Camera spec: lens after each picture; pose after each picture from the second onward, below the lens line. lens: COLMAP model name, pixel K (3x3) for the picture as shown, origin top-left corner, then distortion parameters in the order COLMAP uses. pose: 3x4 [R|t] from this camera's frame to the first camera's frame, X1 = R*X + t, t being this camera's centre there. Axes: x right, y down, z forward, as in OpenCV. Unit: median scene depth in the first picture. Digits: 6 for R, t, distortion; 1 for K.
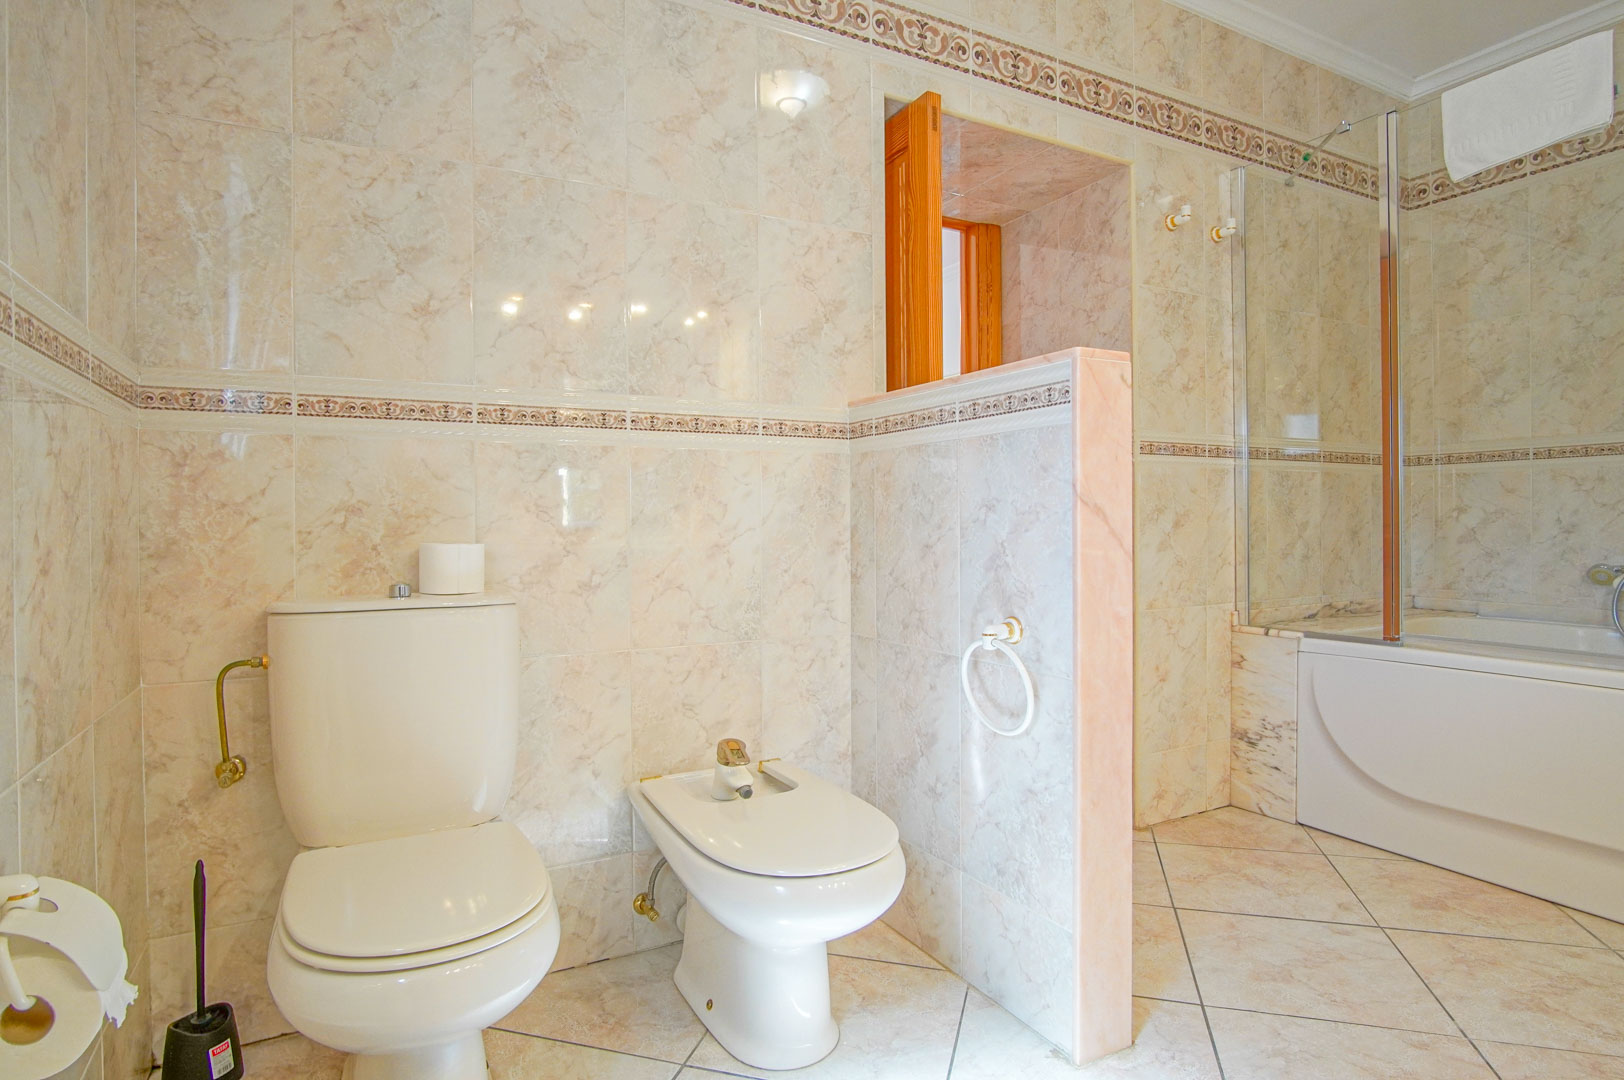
lens RADIAL K [[867.8, 0, 807.1], [0, 867.8, 530.3], [0, 0, 1]] dist [-0.034192, 0.008955]
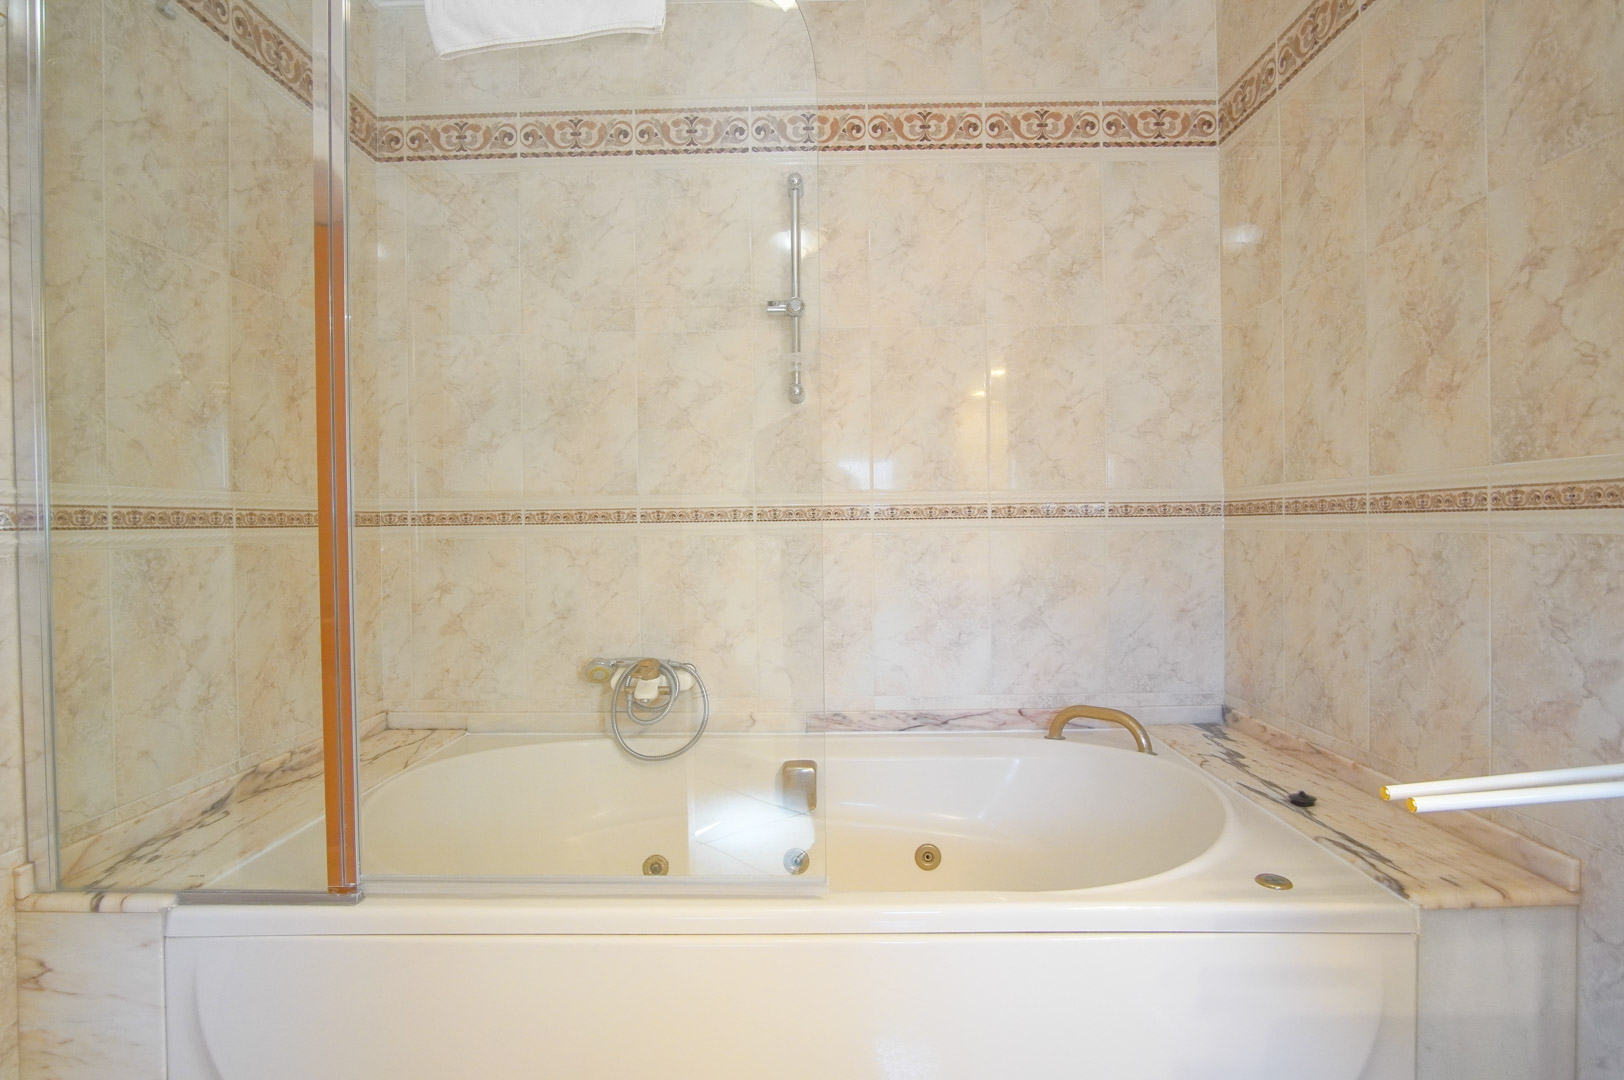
lens RADIAL K [[867.8, 0, 807.1], [0, 867.8, 530.3], [0, 0, 1]] dist [-0.034192, 0.008955]
pose [[0.486953, -0.005403, 0.873412, 0.287367], [0.016790, 0.999854, -0.003176, -0.070046], [-0.873267, 0.016211, 0.486972, 0.387008]]
